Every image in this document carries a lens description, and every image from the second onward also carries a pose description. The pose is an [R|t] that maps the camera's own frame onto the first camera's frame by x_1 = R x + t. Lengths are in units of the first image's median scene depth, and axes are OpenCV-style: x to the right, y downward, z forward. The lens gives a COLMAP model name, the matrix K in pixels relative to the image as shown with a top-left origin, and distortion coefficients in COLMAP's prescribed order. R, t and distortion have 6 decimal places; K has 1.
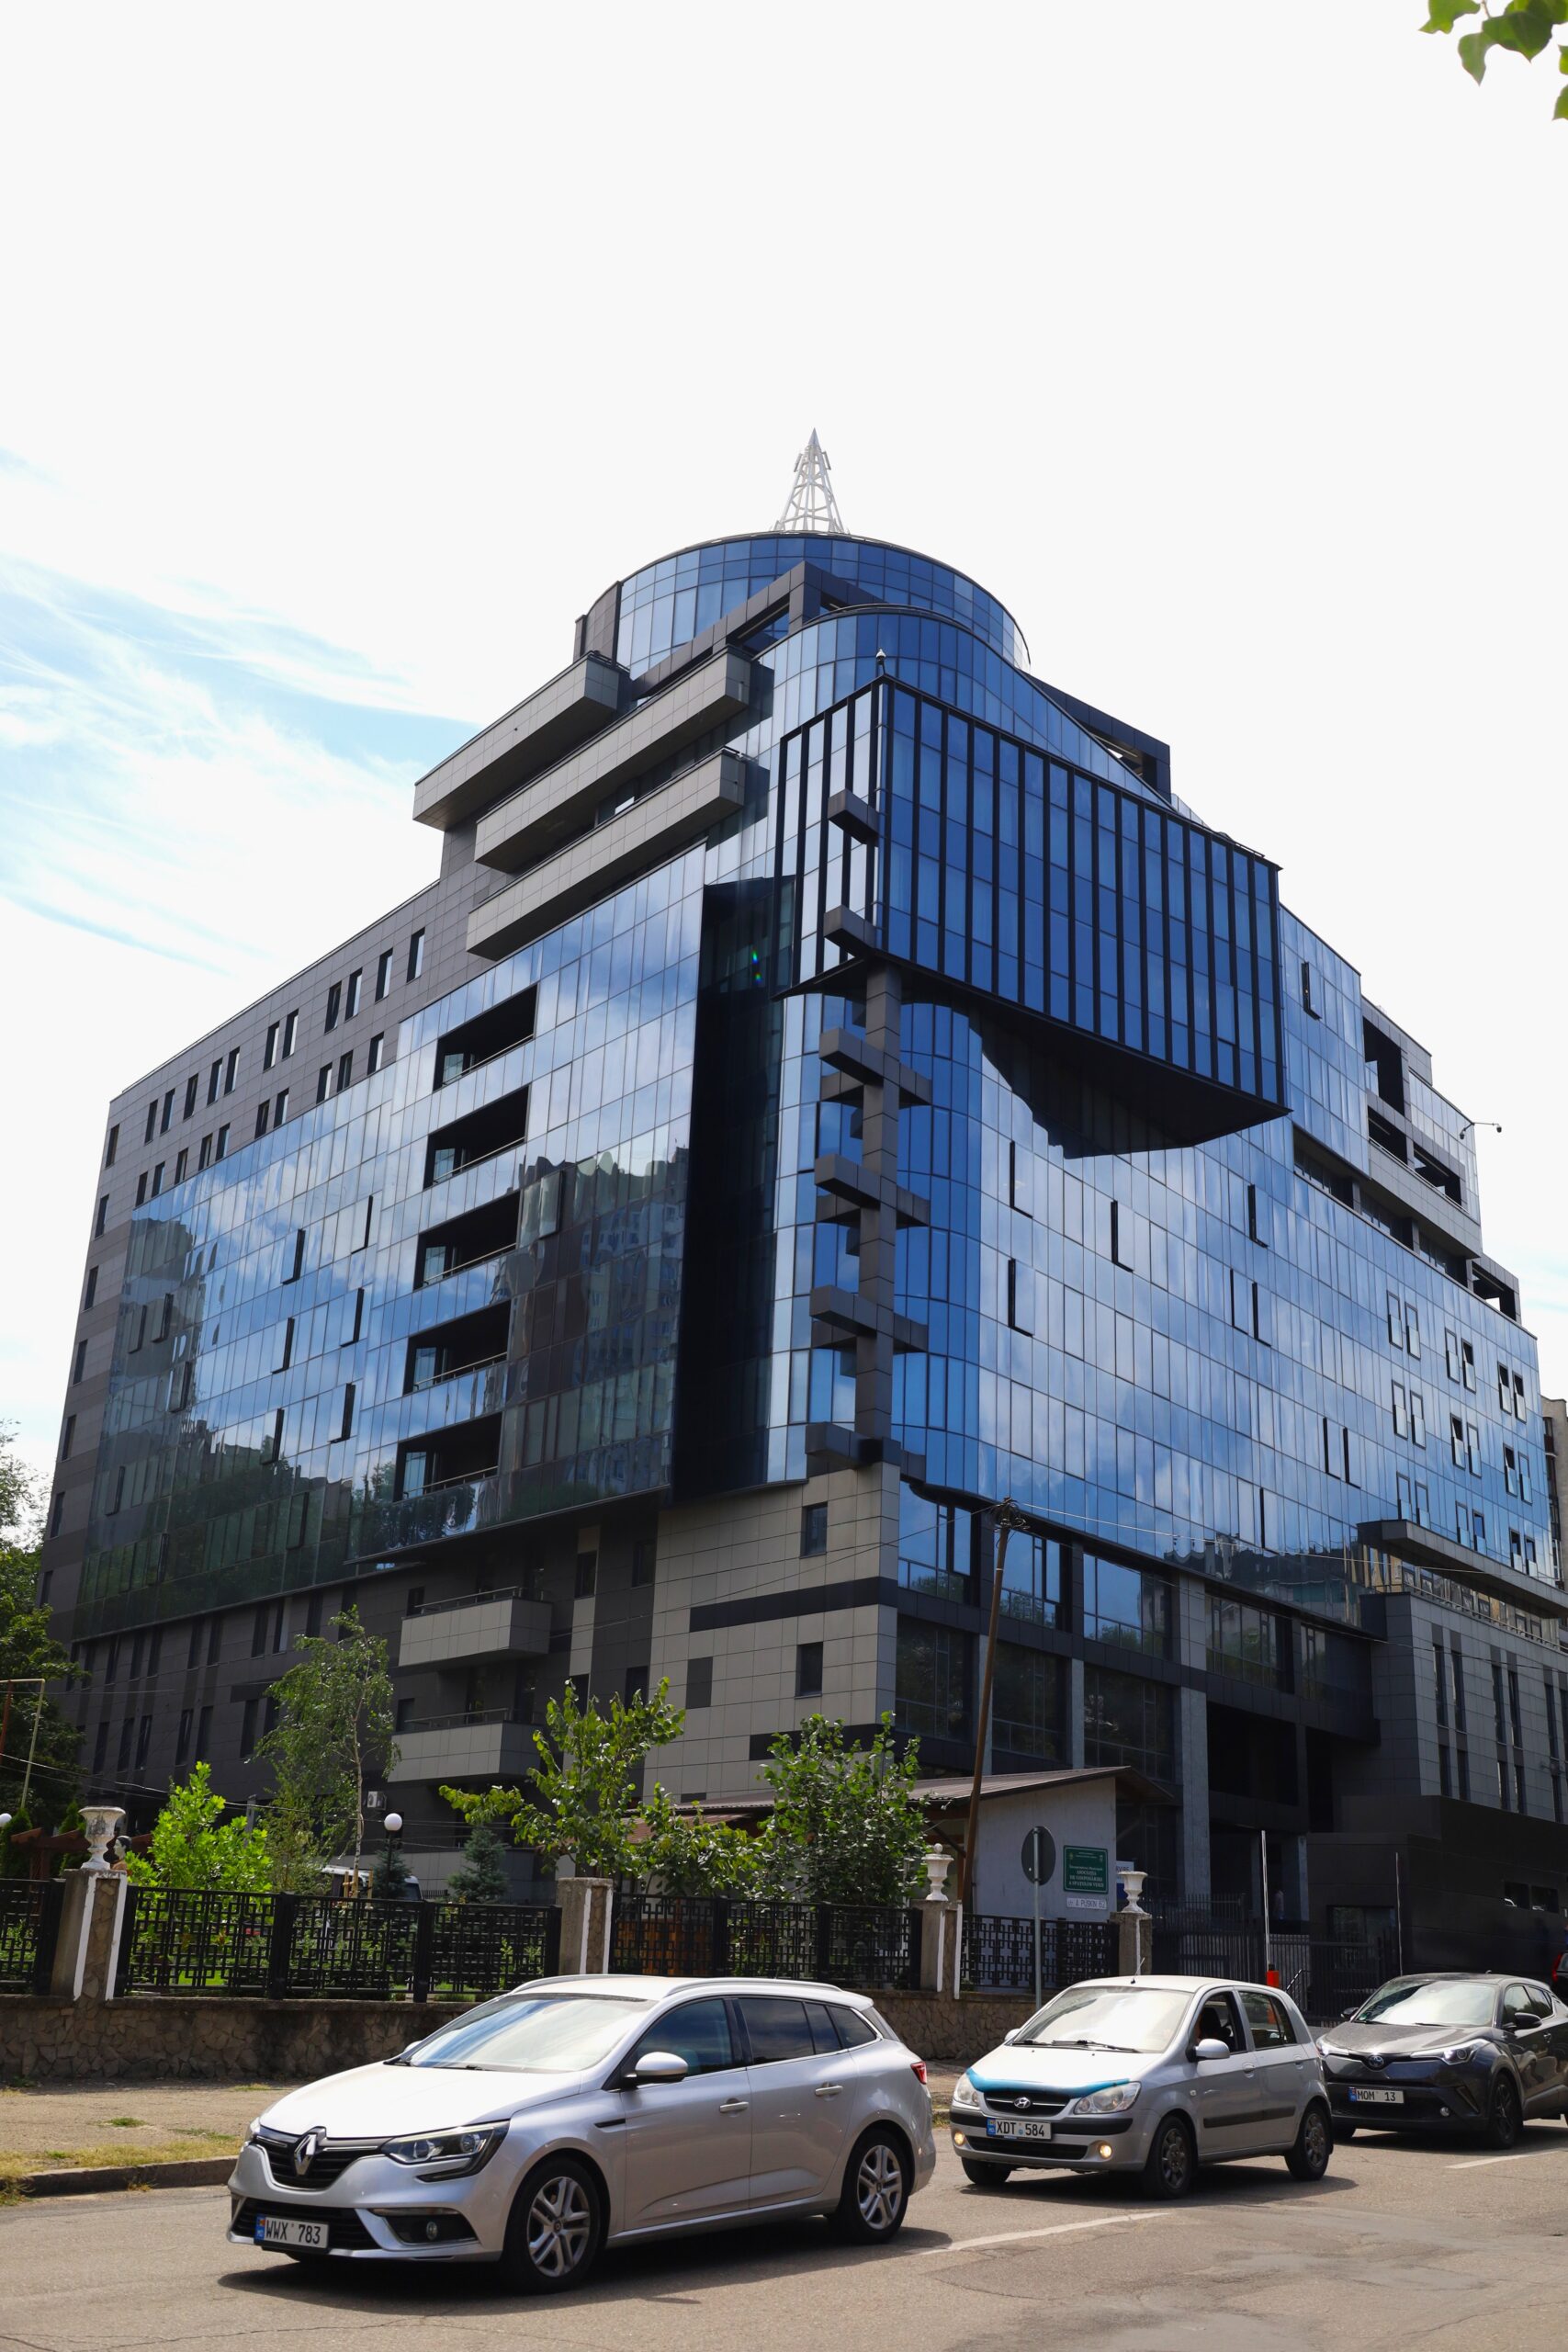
lens RADIAL K [[2270.0, 0, 787.0], [0, 2270.0, 1164.9], [0, 0, 1]] dist [-0.010827, 0.000000]
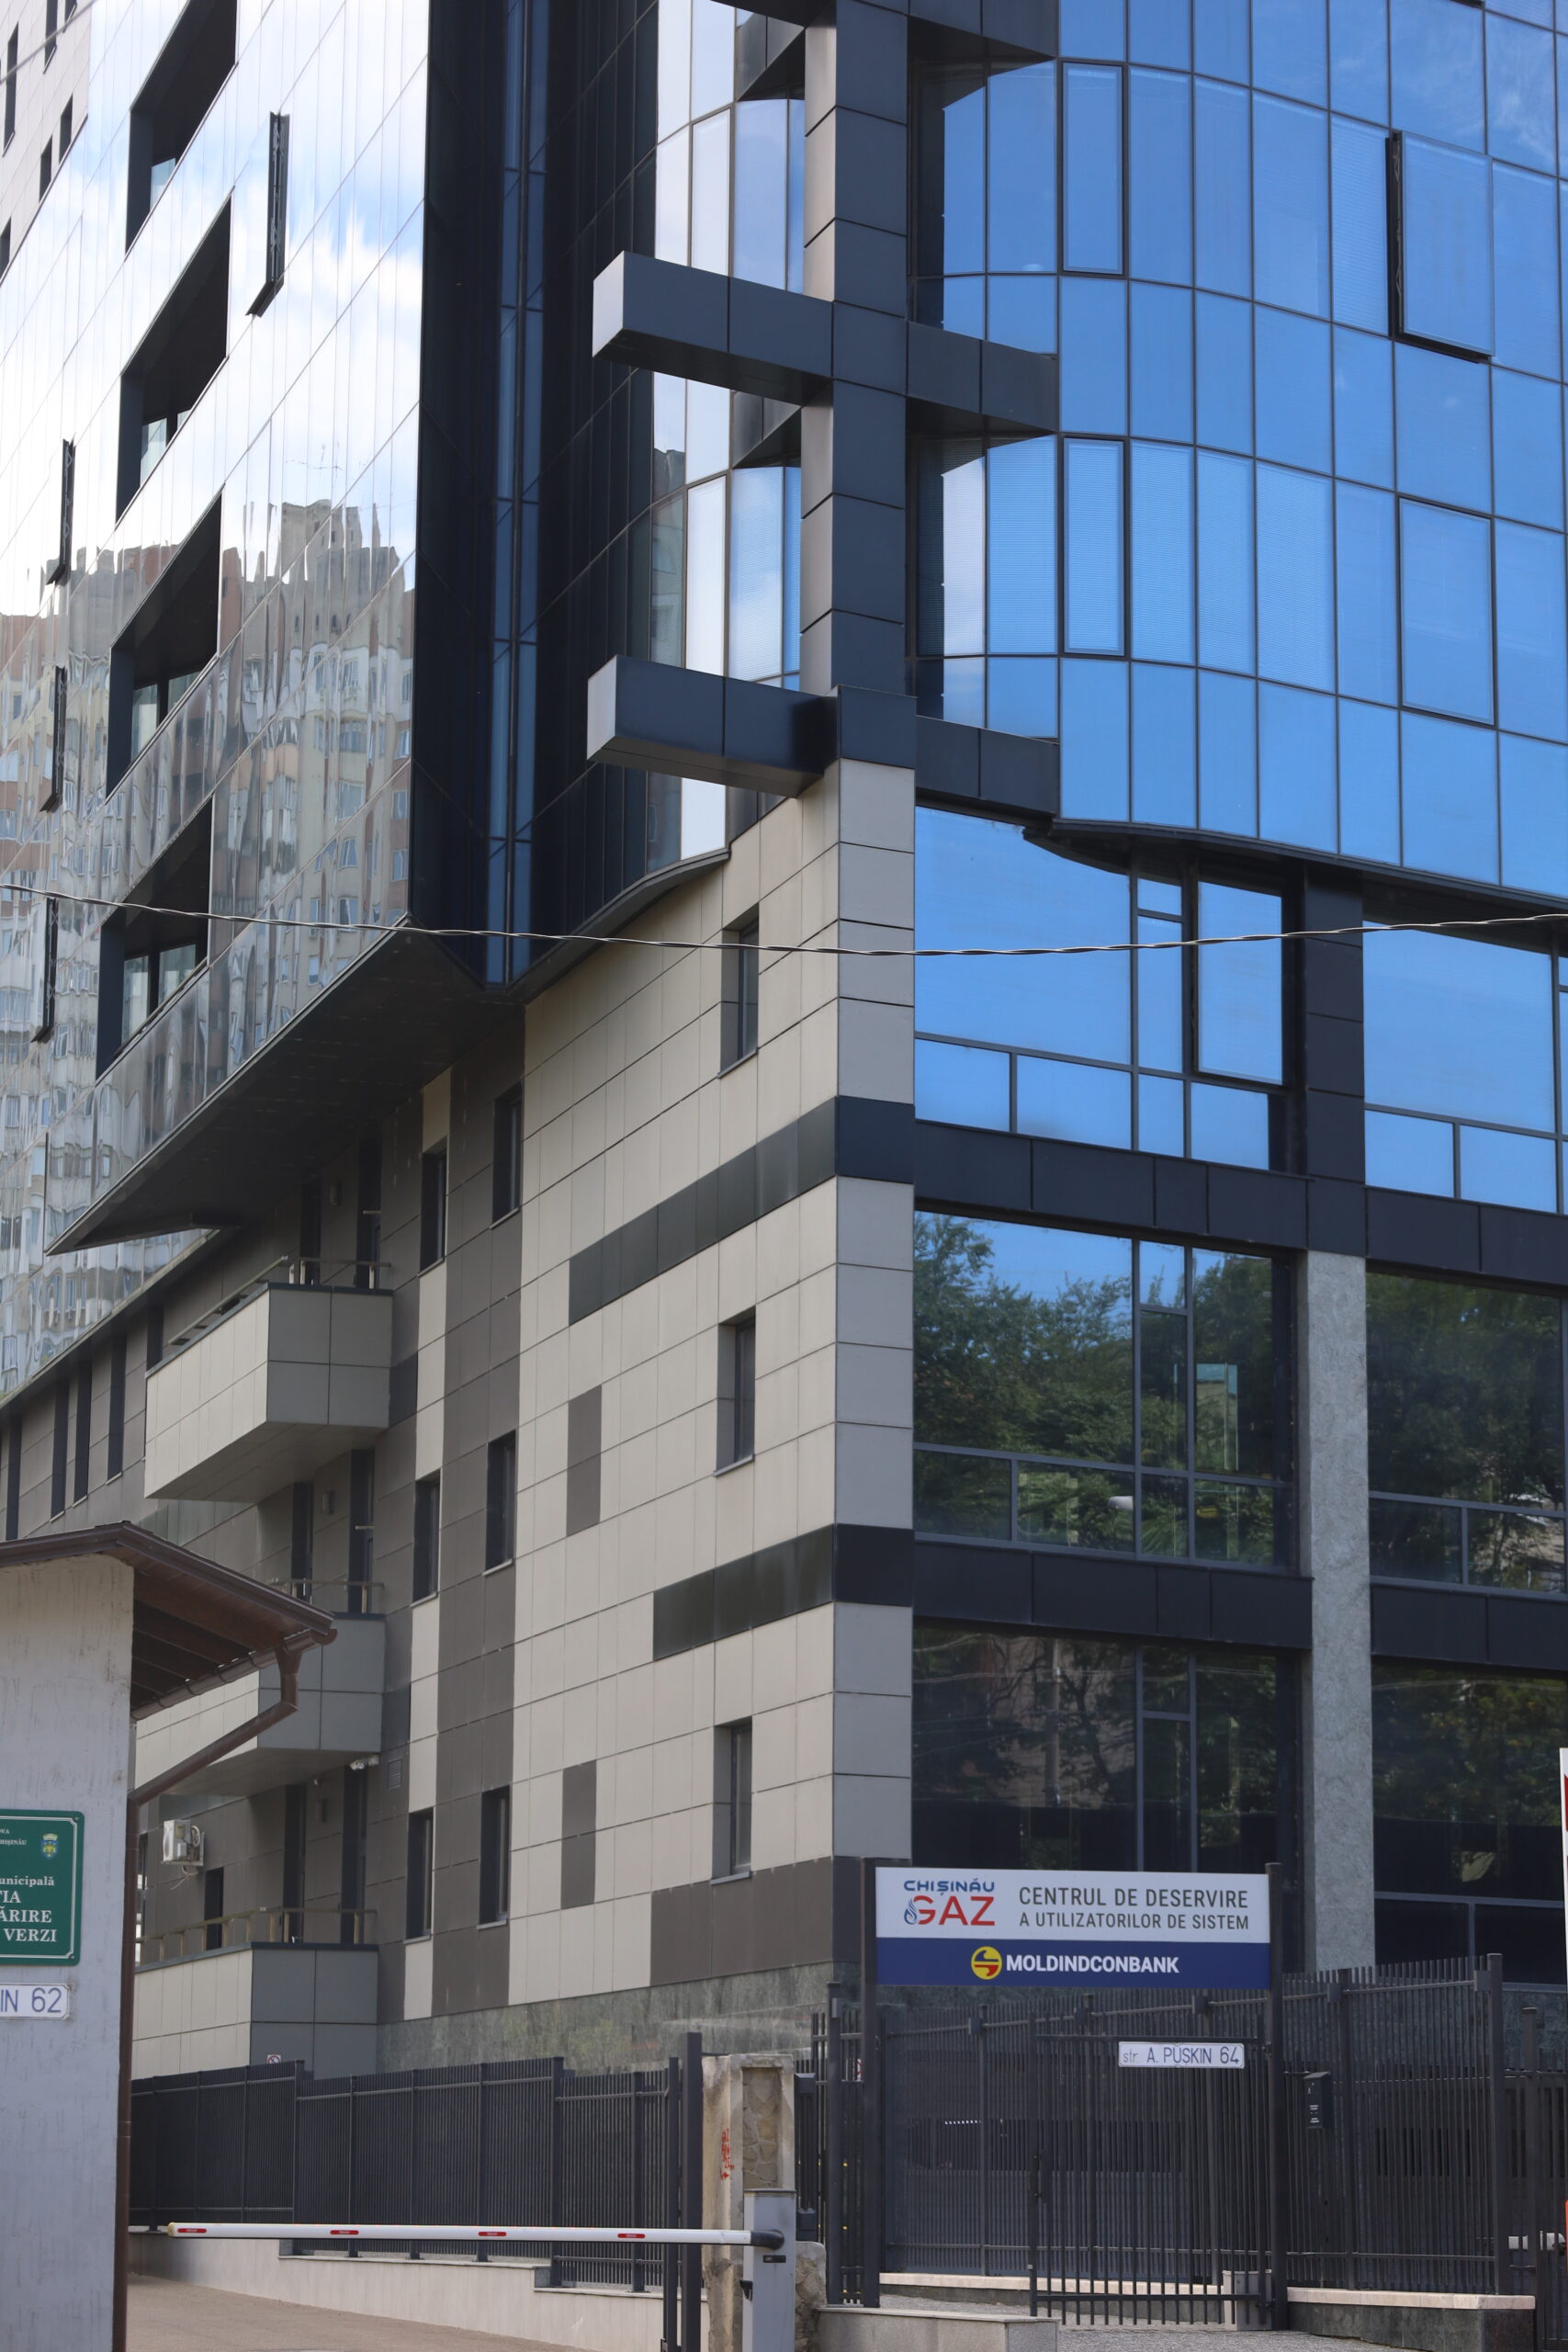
lens RADIAL K [[5238.6, 0, 783.1], [0, 5238.6, 1176.5], [0, 0, 1]] dist [-0.017661, 0.000000]
pose [[0.944647, -0.097109, -0.313387, 0.256795], [0.140481, 0.982921, 0.118877, 0.093820], [0.296490, -0.156322, 0.942156, 0.251166]]
